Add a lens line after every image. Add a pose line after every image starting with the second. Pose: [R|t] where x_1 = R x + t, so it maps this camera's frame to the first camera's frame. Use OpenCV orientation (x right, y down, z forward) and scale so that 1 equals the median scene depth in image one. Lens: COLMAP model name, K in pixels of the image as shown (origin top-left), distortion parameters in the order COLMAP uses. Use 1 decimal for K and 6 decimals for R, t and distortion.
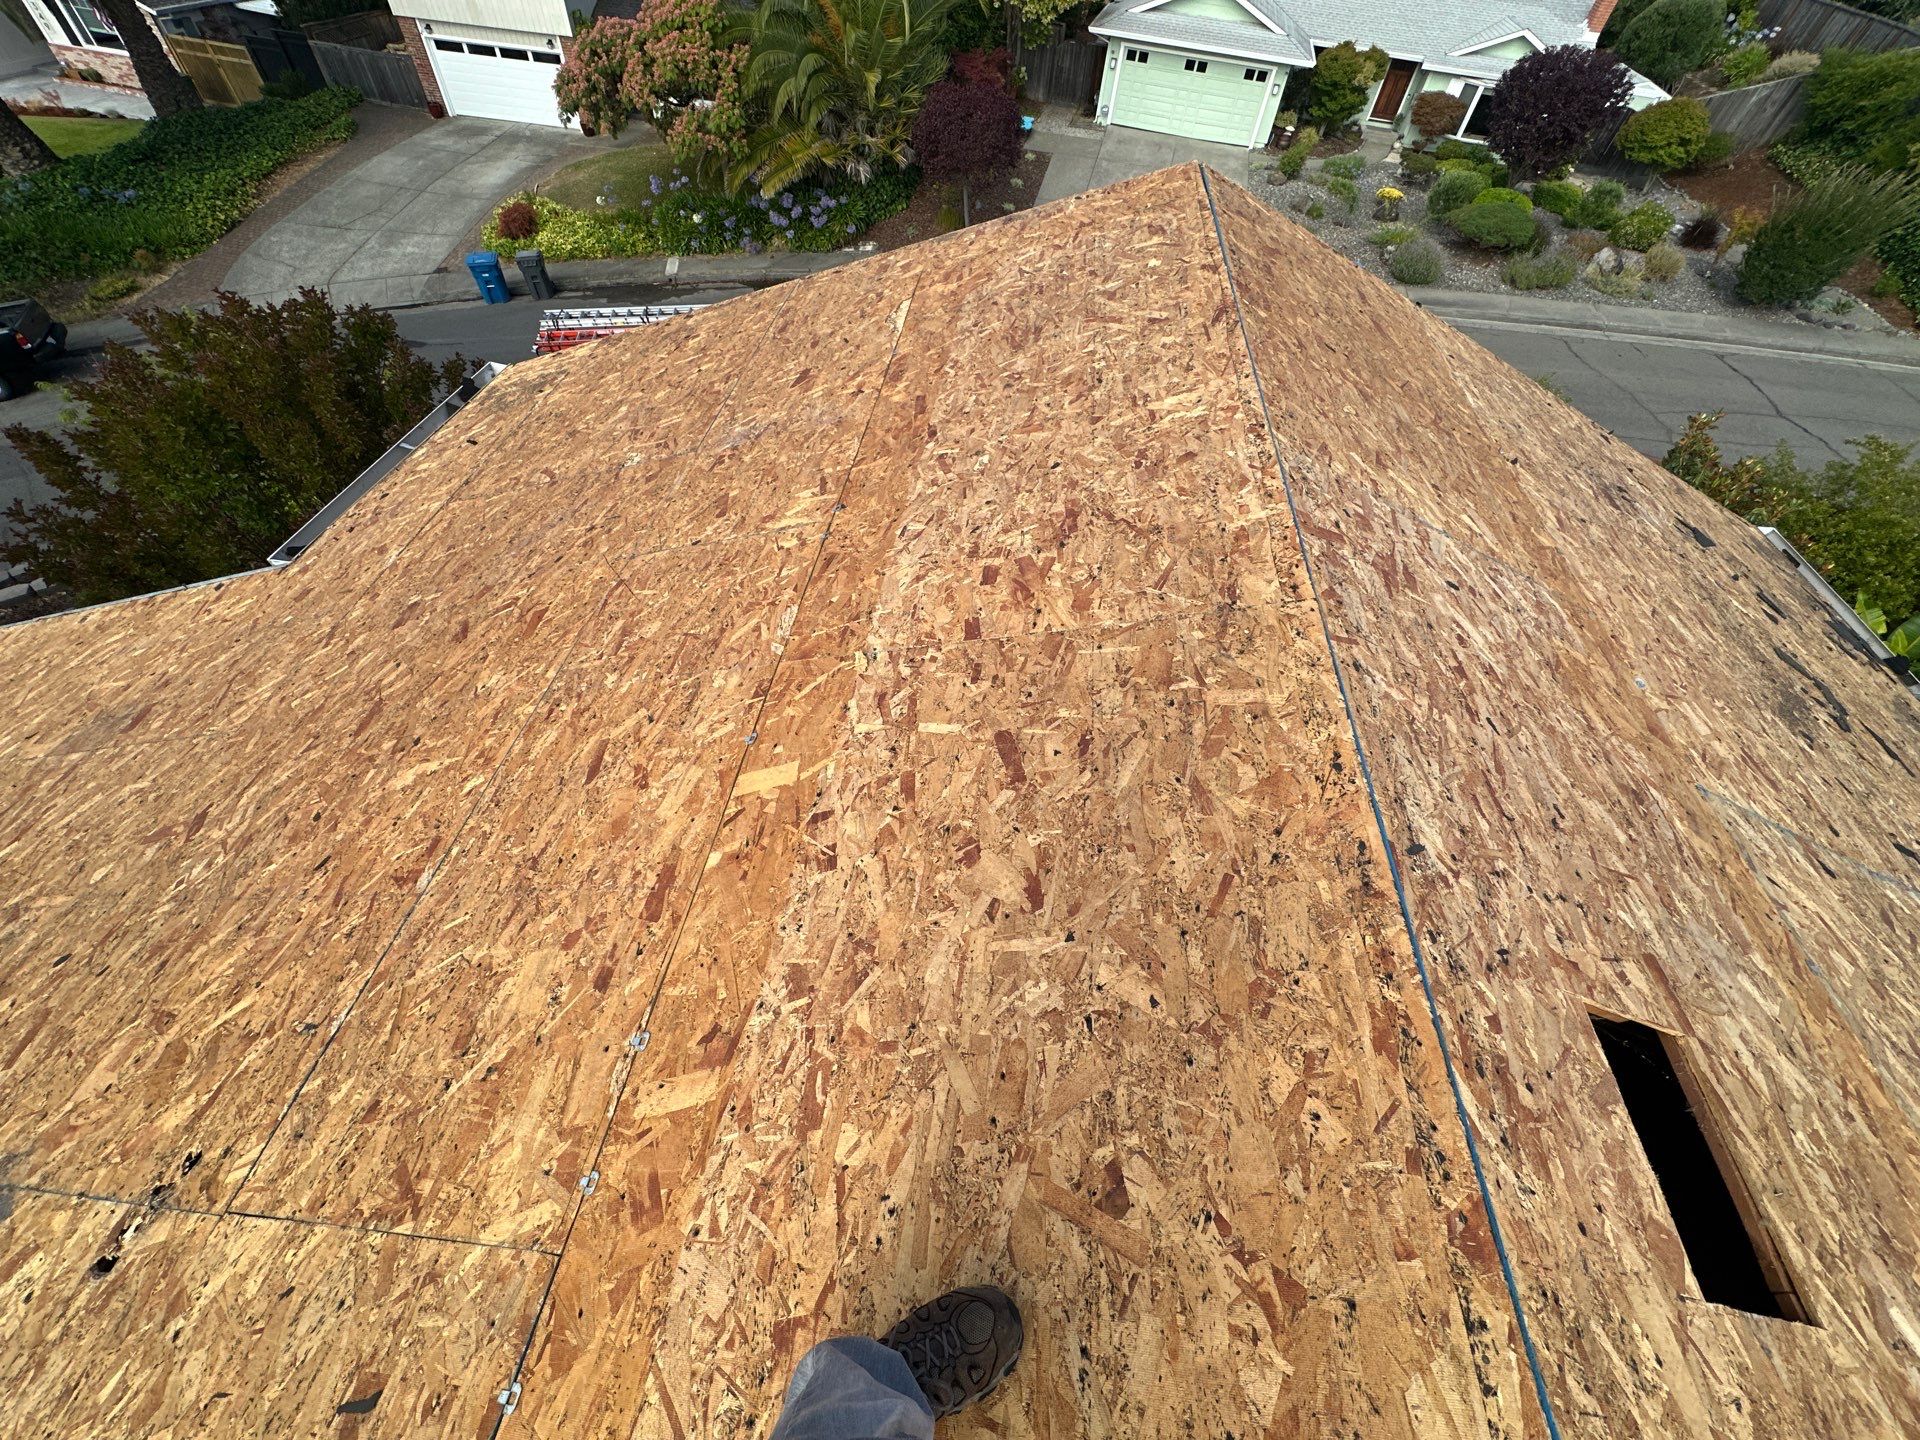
lens RADIAL K [[753.7, 0, 960.0], [0, 753.7, 720.0], [0, 0, 1]] dist [-0.003317, -0.000236]
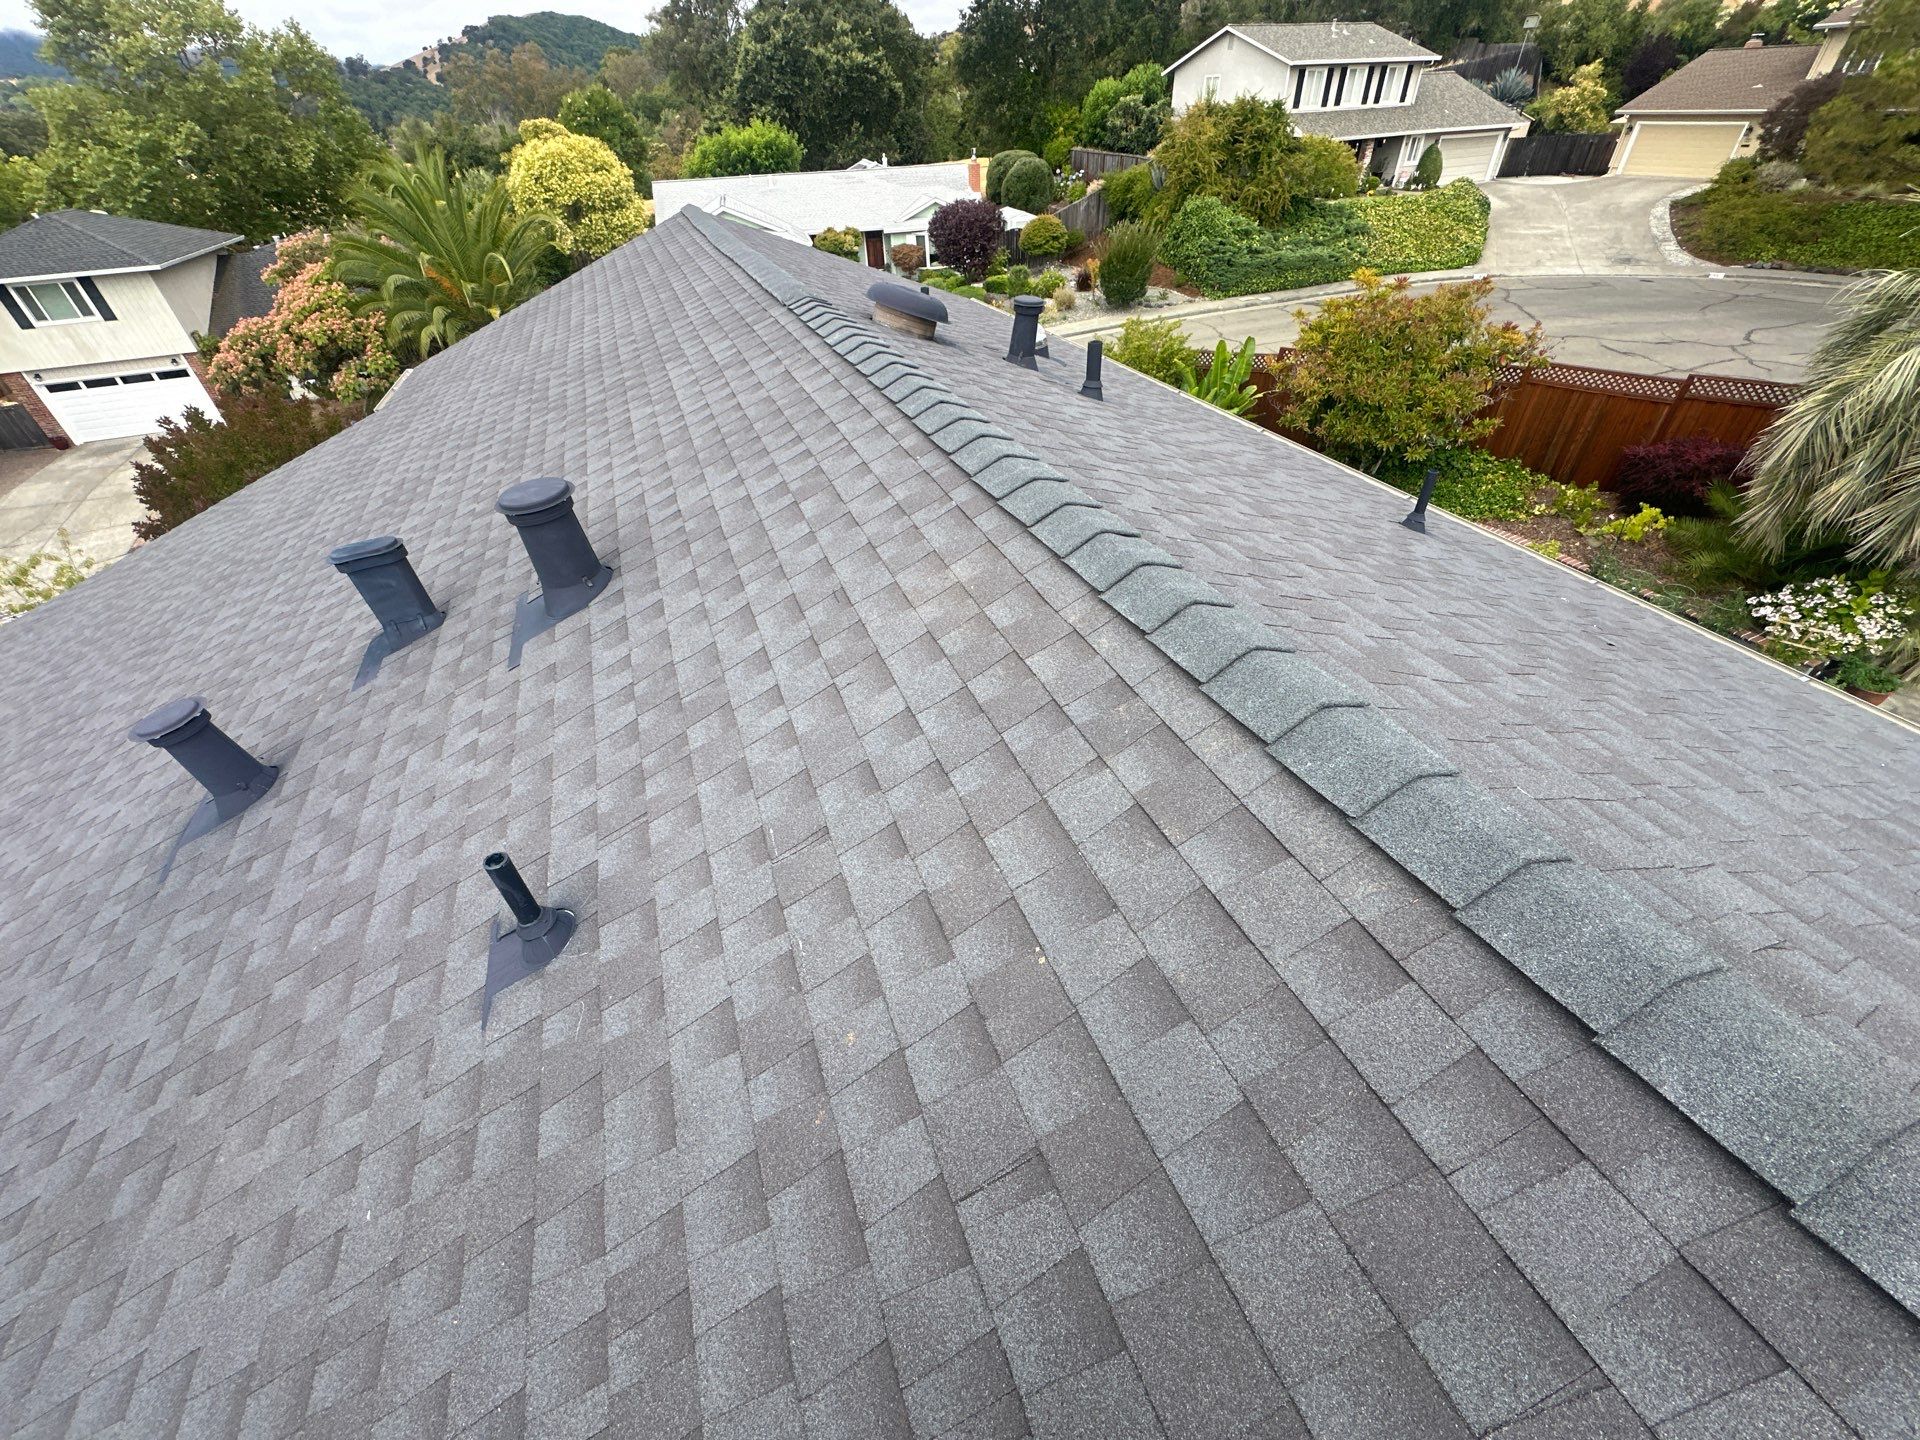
lens RADIAL K [[753.7, 0, 960.0], [0, 753.7, 720.0], [0, 0, 1]] dist [-0.003317, -0.000236]
pose [[0.880239, -0.375105, 0.290647, -0.036784], [0.425986, 0.894495, -0.135700, 0.246680], [-0.209080, 0.243260, 0.947159, -0.192351]]
